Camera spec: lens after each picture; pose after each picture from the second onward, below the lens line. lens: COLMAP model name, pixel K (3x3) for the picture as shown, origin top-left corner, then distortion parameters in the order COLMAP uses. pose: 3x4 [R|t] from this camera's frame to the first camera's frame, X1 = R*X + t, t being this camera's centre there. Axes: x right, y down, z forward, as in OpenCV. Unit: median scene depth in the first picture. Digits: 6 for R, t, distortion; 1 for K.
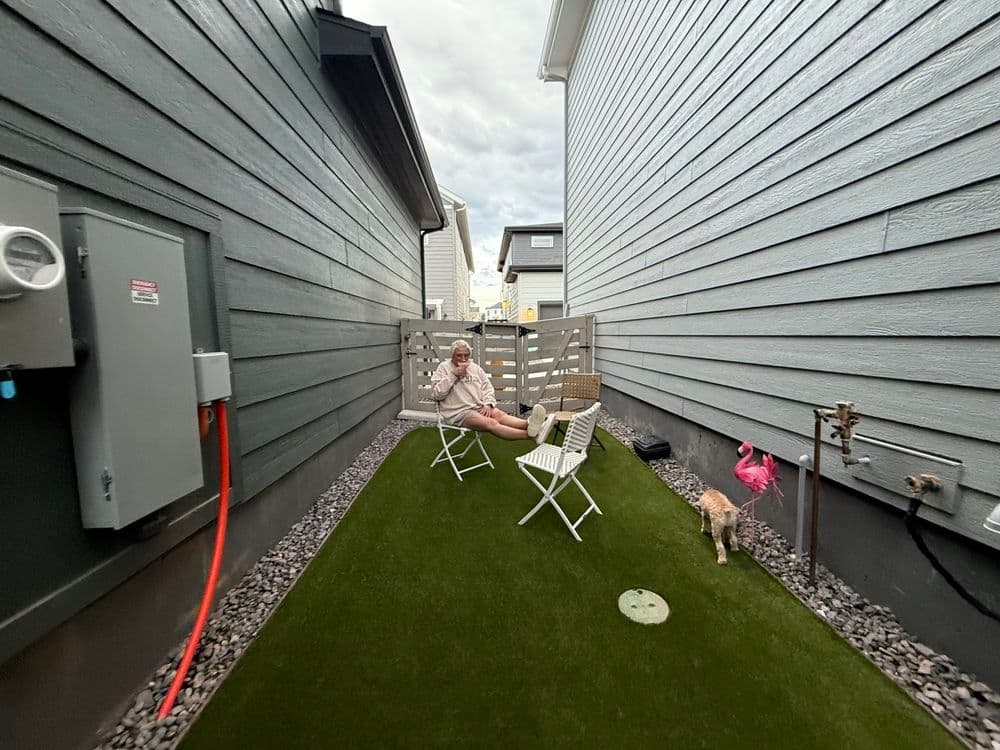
lens RADIAL K [[391.8, 0, 510.7], [0, 391.8, 375.3], [0, 0, 1]] dist [-0.001312, -0.000375]
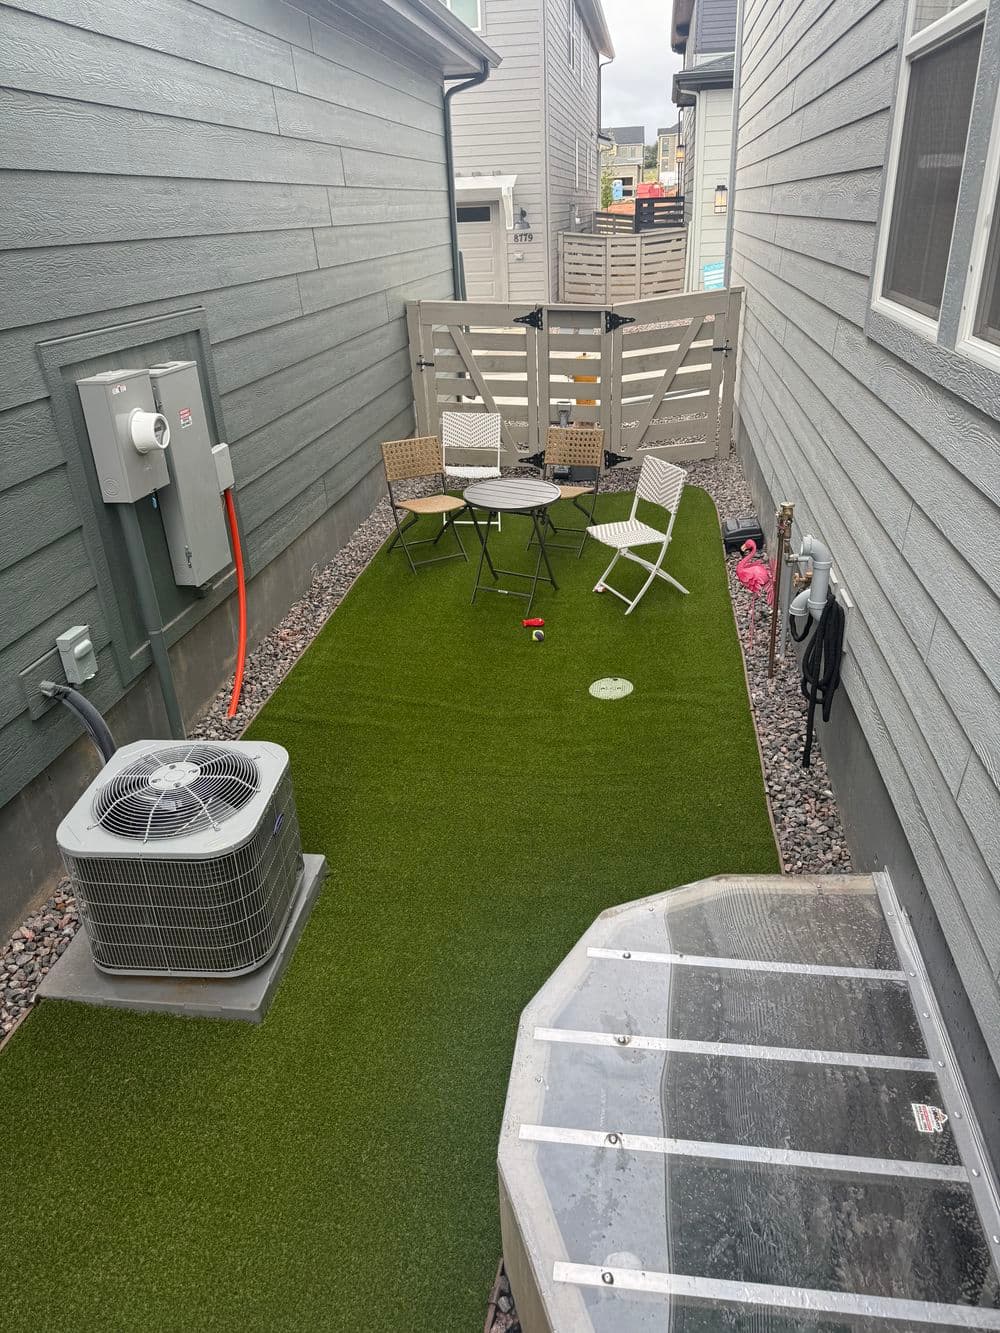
lens RADIAL K [[932.9, 0, 500.3], [0, 932.9, 671.0], [0, 0, 1]] dist [0.028185, -0.032600]
pose [[0.975437, 0.066588, -0.209974, 0.410309], [0.011965, 0.935794, 0.352345, -0.253653], [0.219954, -0.346203, 0.912011, -0.977658]]
